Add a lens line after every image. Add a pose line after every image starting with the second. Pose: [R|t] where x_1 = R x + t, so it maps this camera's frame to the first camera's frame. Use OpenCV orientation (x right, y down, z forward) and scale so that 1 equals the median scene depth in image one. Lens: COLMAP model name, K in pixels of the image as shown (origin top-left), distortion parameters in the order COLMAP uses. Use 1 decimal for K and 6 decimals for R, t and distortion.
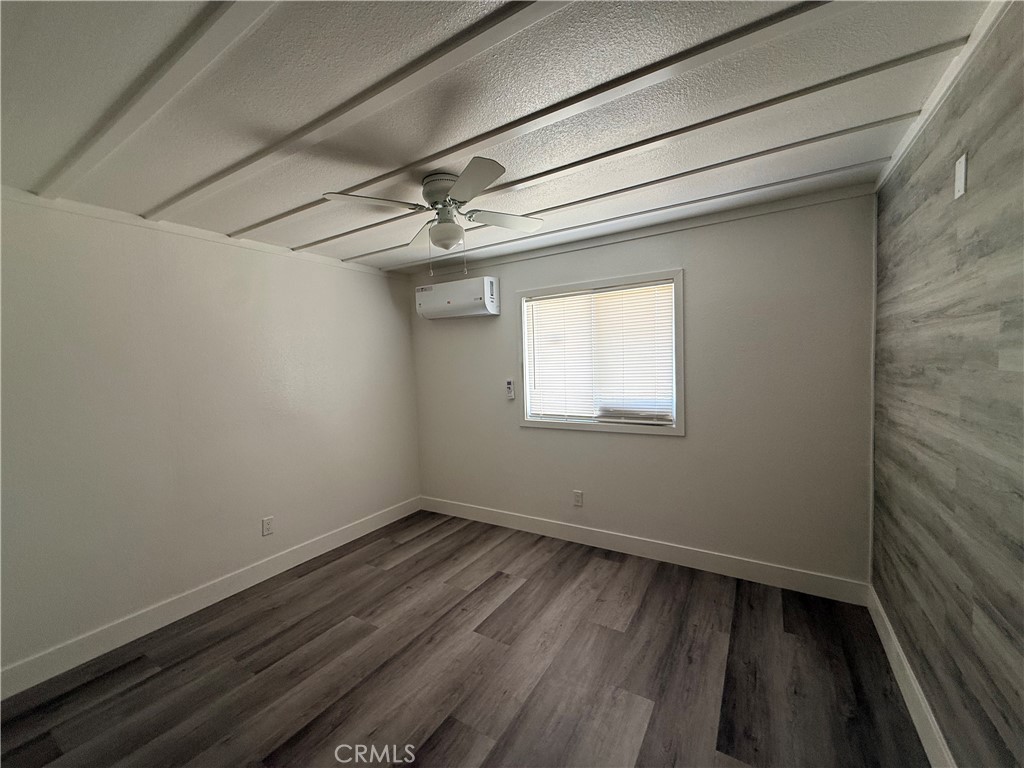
lens RADIAL K [[404.7, 0, 512.6], [0, 404.7, 383.0], [0, 0, 1]] dist [-0.003772, -0.000420]
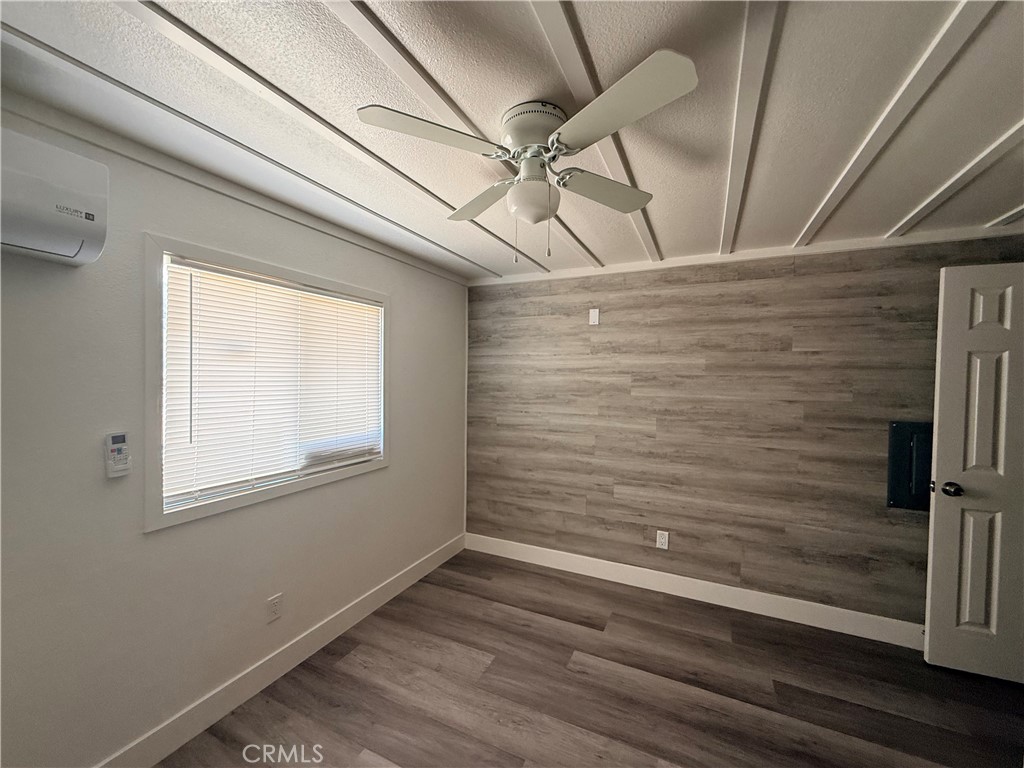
lens RADIAL K [[404.7, 0, 507.7], [0, 404.7, 384.9], [0, 0, 1]] dist [-0.003772, -0.000420]
pose [[-0.098042, 0.013385, 0.995092, -0.585443], [0.041397, 0.999099, -0.009360, -0.044045], [-0.994321, 0.040277, -0.098508, 0.812755]]
